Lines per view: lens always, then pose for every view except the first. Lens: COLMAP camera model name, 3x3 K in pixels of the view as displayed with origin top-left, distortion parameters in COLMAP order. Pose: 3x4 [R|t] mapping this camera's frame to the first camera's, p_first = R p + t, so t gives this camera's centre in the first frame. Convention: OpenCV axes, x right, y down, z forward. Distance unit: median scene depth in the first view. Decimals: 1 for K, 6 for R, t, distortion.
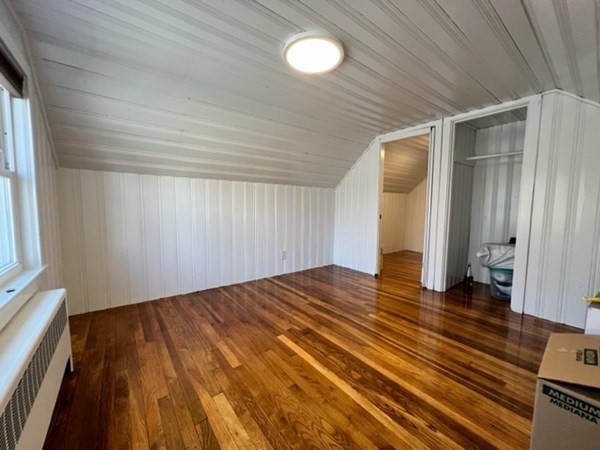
lens RADIAL K [[239.5, 0, 299.6], [0, 239.5, 224.6], [0, 0, 1]] dist [-0.001903, 0.000174]
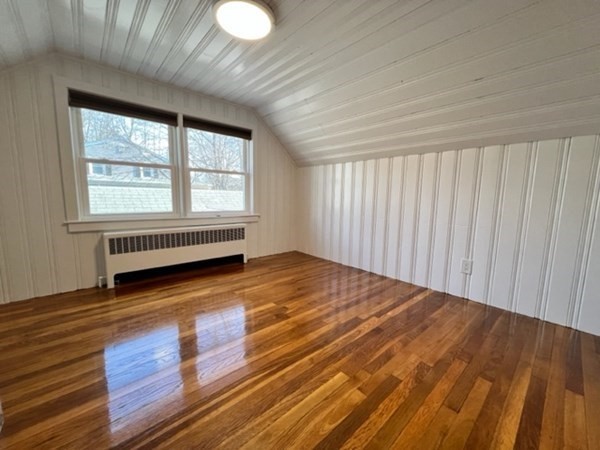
lens RADIAL K [[239.5, 0, 299.6], [0, 239.5, 224.6], [0, 0, 1]] dist [-0.001903, 0.000174]
pose [[0.072551, 0.111034, -0.991165, 0.808364], [-0.095587, 0.989983, 0.103905, -0.000163], [0.992774, 0.087204, 0.082438, 0.863642]]
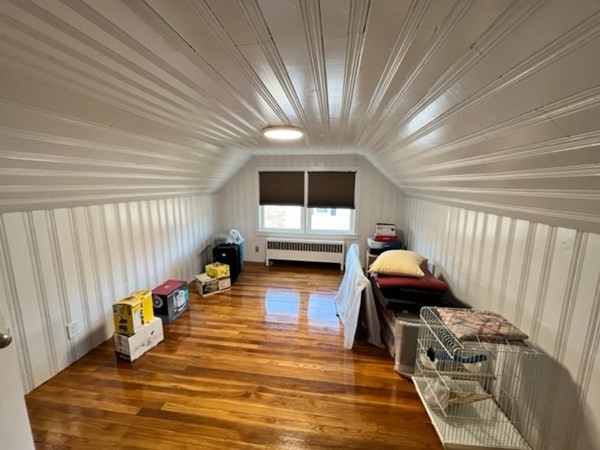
lens RADIAL K [[239.5, 0, 299.6], [0, 239.5, 224.6], [0, 0, 1]] dist [-0.001903, 0.000174]
pose [[-0.723677, 0.102510, -0.682484, 0.959679], [-0.069167, 0.973155, 0.219511, -0.381637], [0.686665, 0.206060, -0.697159, 1.776173]]
